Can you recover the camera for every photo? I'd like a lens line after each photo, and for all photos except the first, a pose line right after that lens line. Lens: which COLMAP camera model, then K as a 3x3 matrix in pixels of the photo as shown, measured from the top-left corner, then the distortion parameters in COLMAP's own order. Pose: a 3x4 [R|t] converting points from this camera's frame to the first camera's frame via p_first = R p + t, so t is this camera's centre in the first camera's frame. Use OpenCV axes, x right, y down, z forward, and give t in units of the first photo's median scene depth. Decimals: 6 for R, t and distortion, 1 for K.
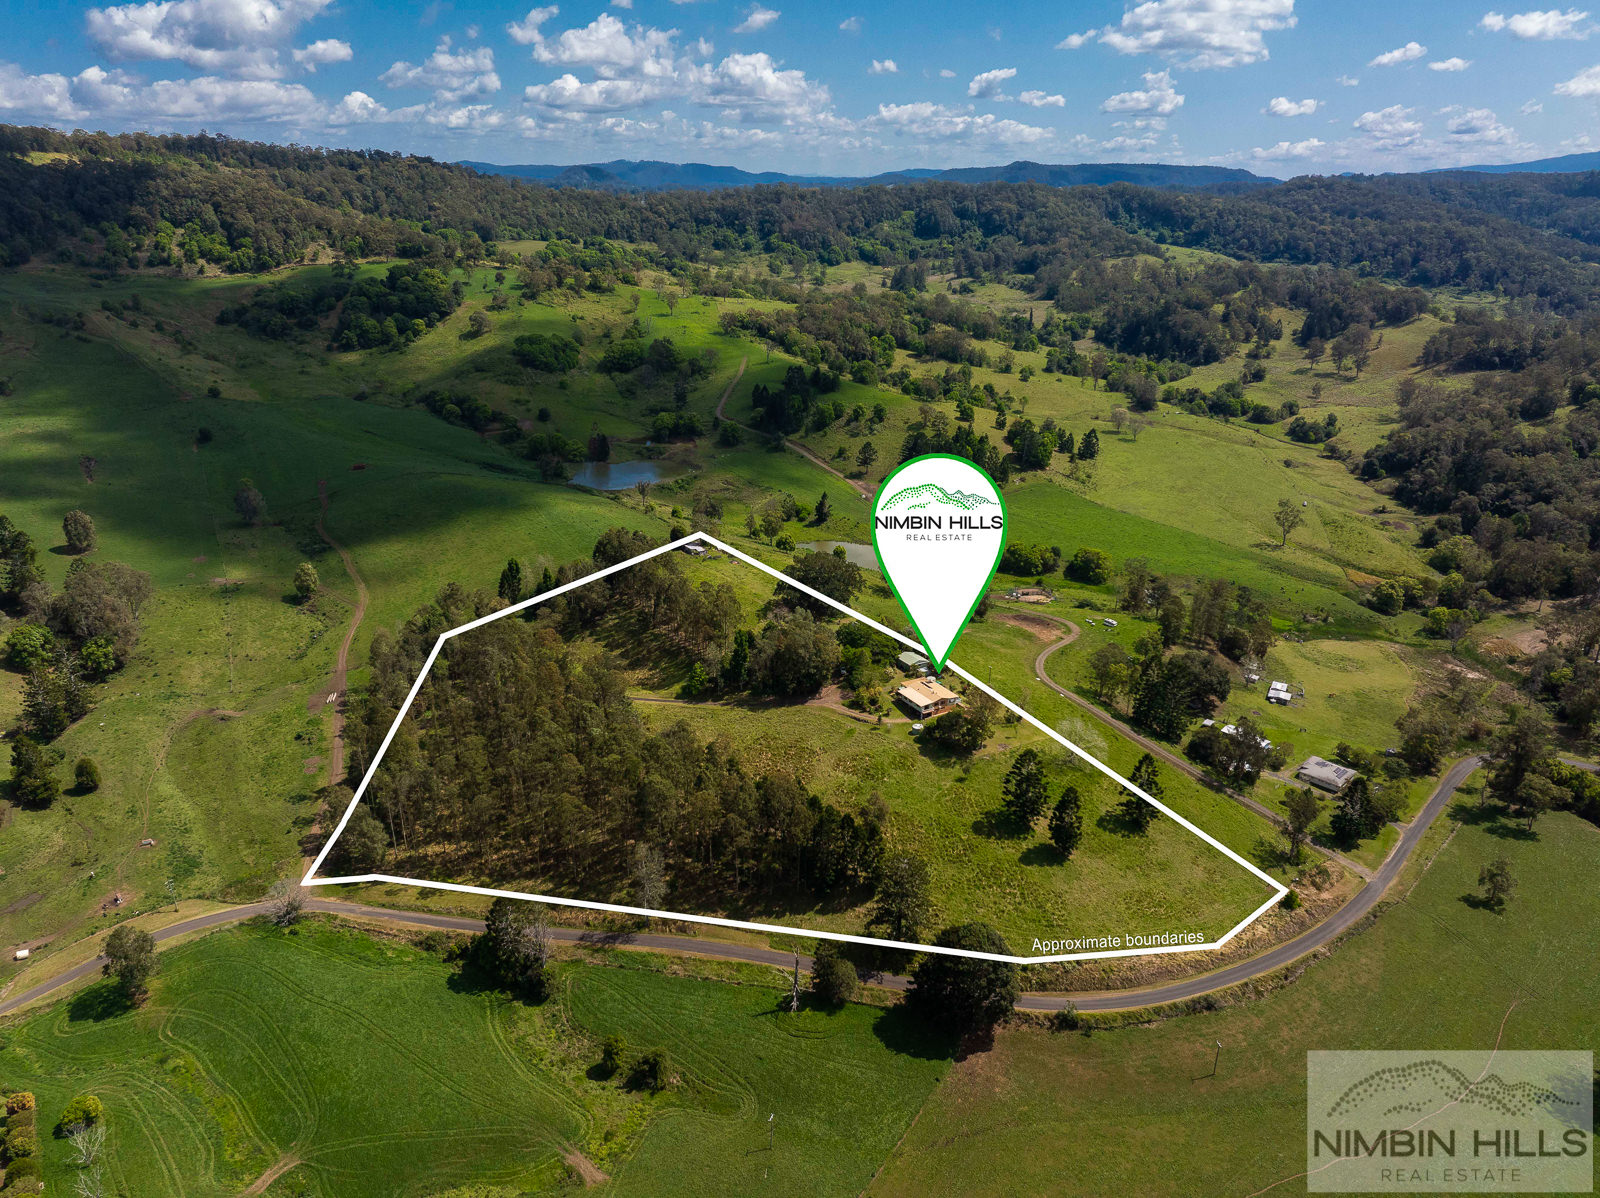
lens RADIAL K [[1130.4, 0, 801.6], [0, 1130.4, 610.7], [0, 0, 1]] dist [-0.039460, 0.007508]
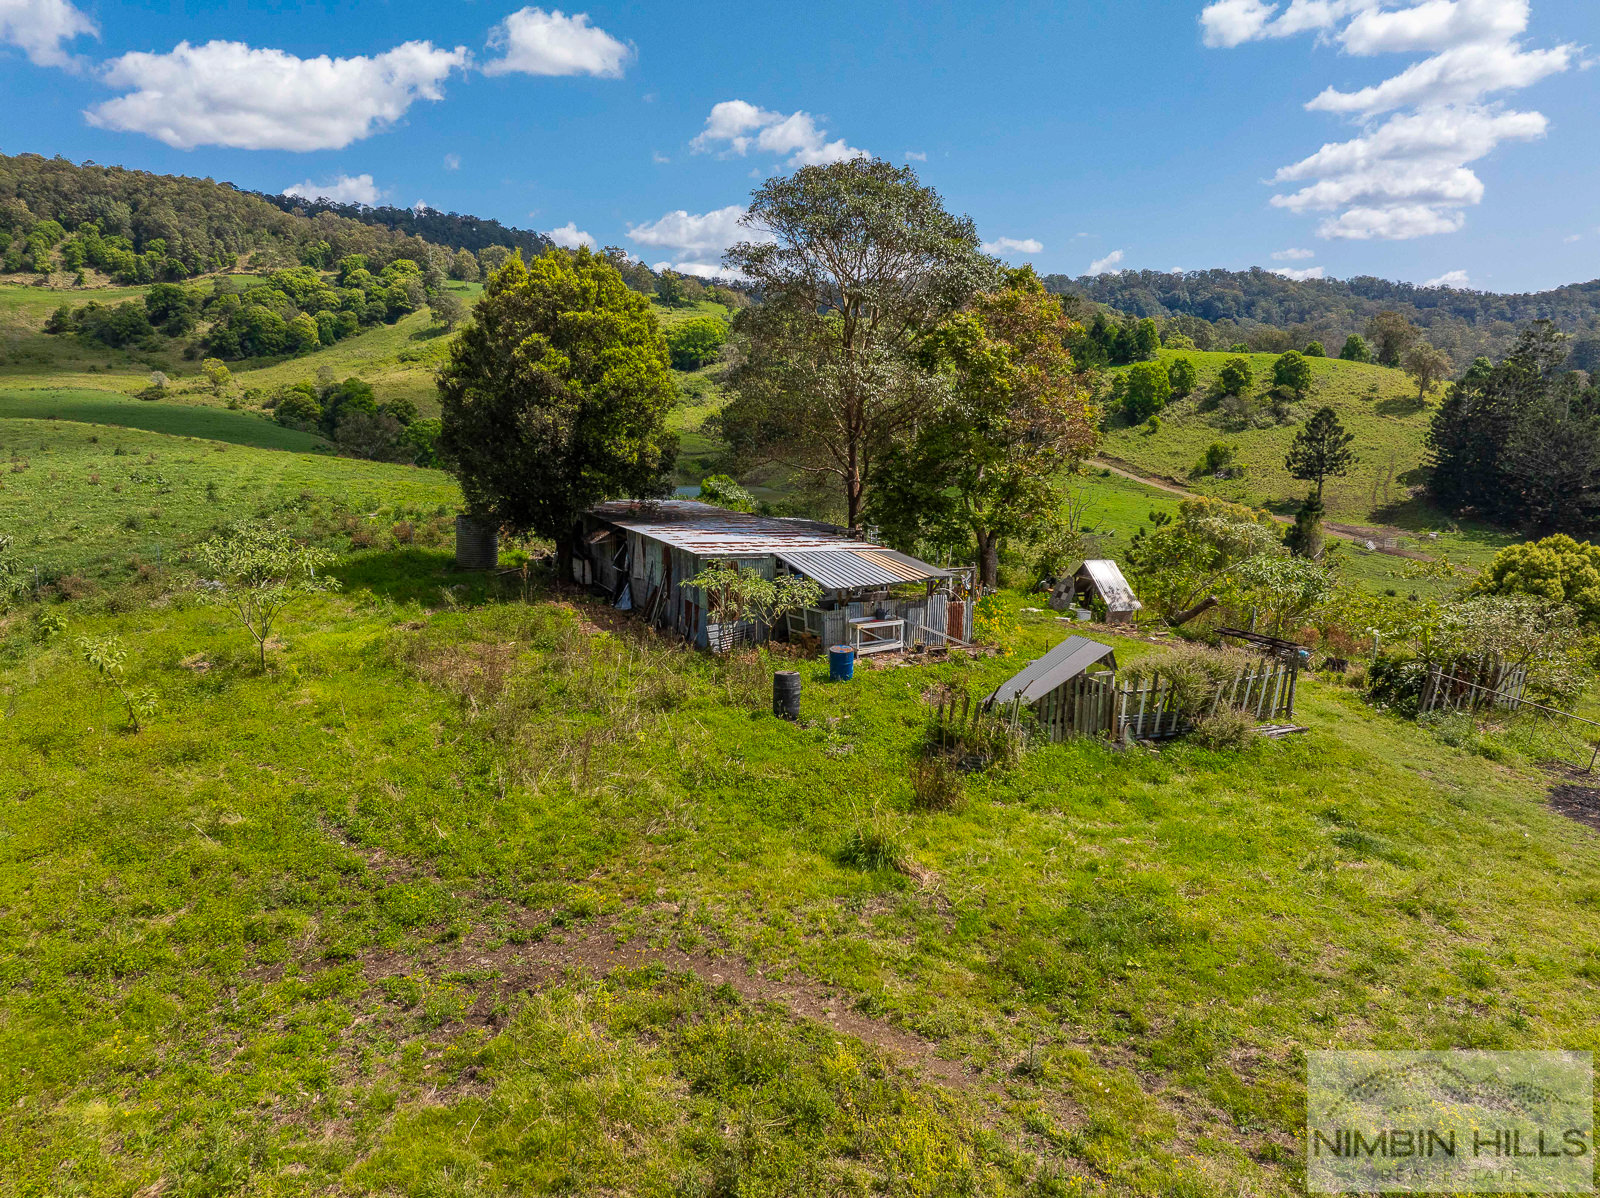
lens RADIAL K [[1119.6, 0, 800.0], [0, 1119.6, 599.0], [0, 0, 1]] dist [-0.081926, 0.047515]
pose [[0.993536, 0.010157, -0.113064, -0.030684], [-0.029900, 0.984234, -0.174328, -0.015216], [0.109511, 0.176582, 0.978175, 0.337533]]
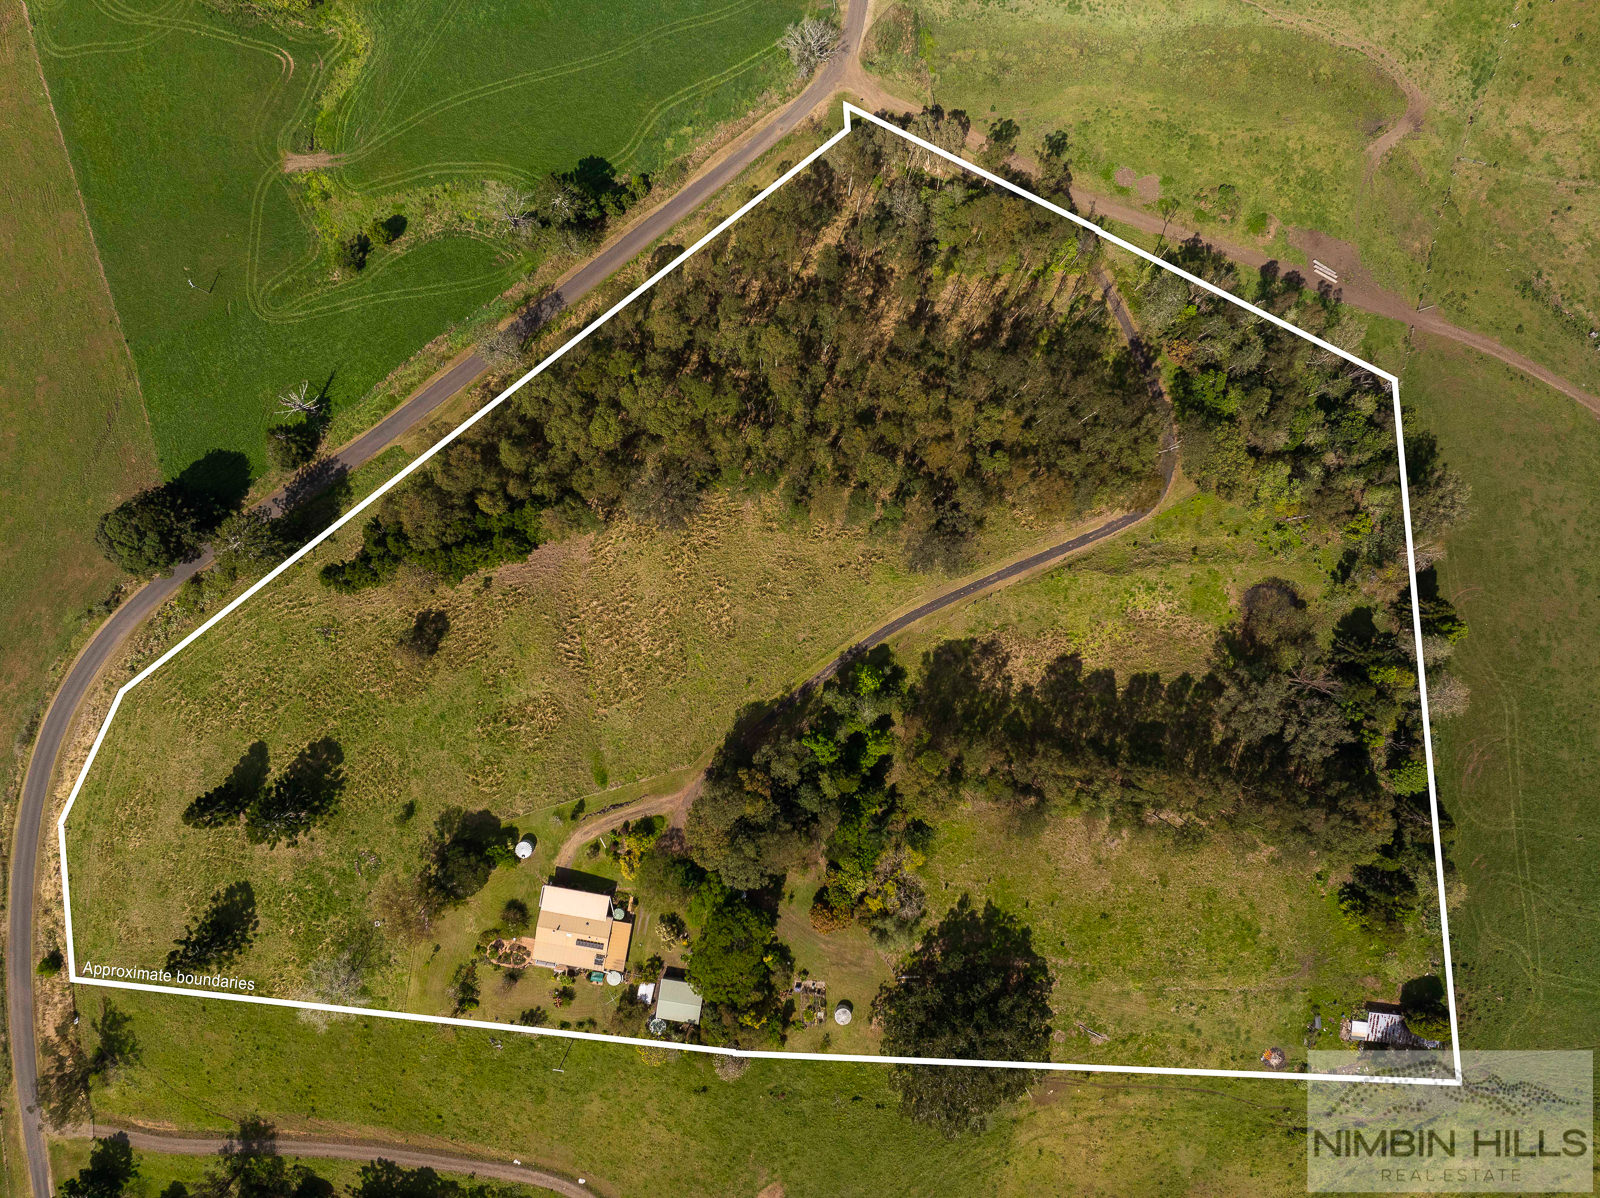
lens RADIAL K [[1130.4, 0, 801.6], [0, 1130.4, 610.7], [0, 0, 1]] dist [-0.039460, 0.007508]
pose [[-0.639533, 0.768450, -0.021930, -0.023331], [-0.290899, -0.215494, 0.932170, -0.135136], [0.711600, 0.602533, 0.361357, 0.205446]]
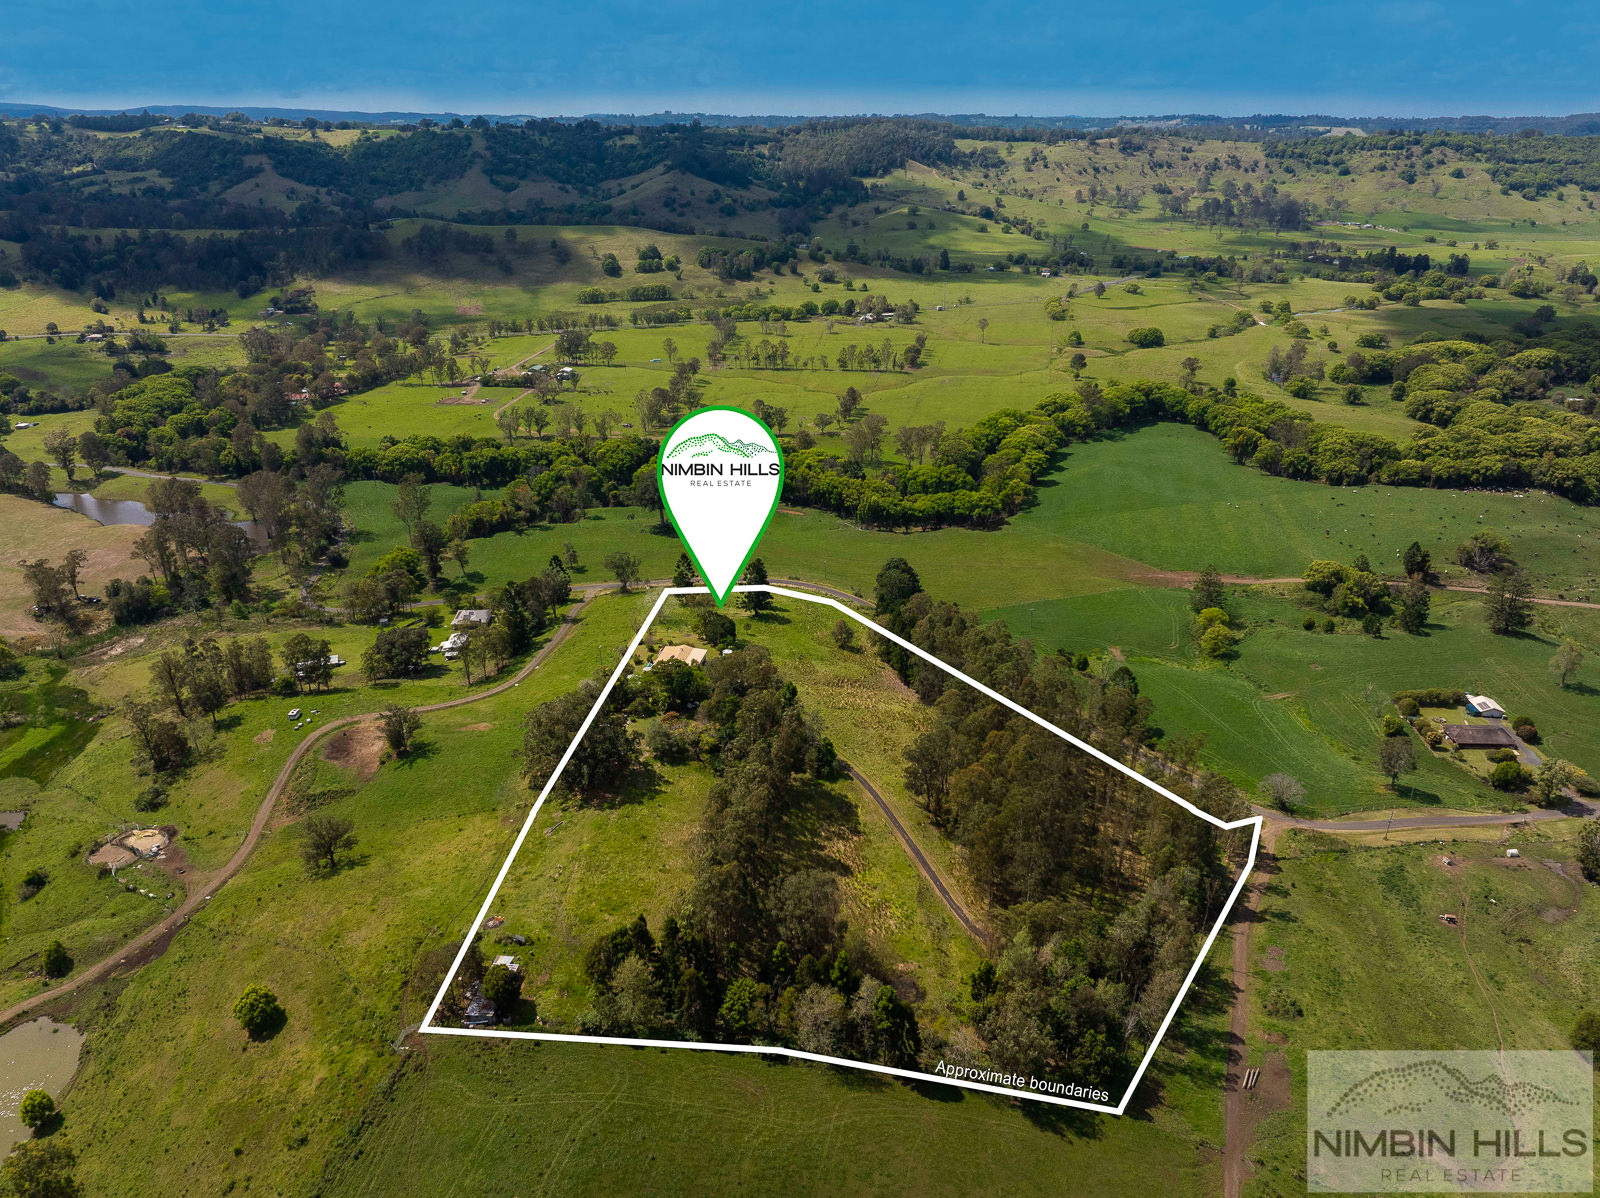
lens RADIAL K [[1130.4, 0, 801.6], [0, 1130.4, 610.7], [0, 0, 1]] dist [-0.039460, 0.007508]
pose [[-0.760361, -0.256891, 0.596539, -0.158253], [0.237325, 0.745059, 0.623348, -0.158911], [-0.604589, 0.615543, -0.505547, 0.387232]]
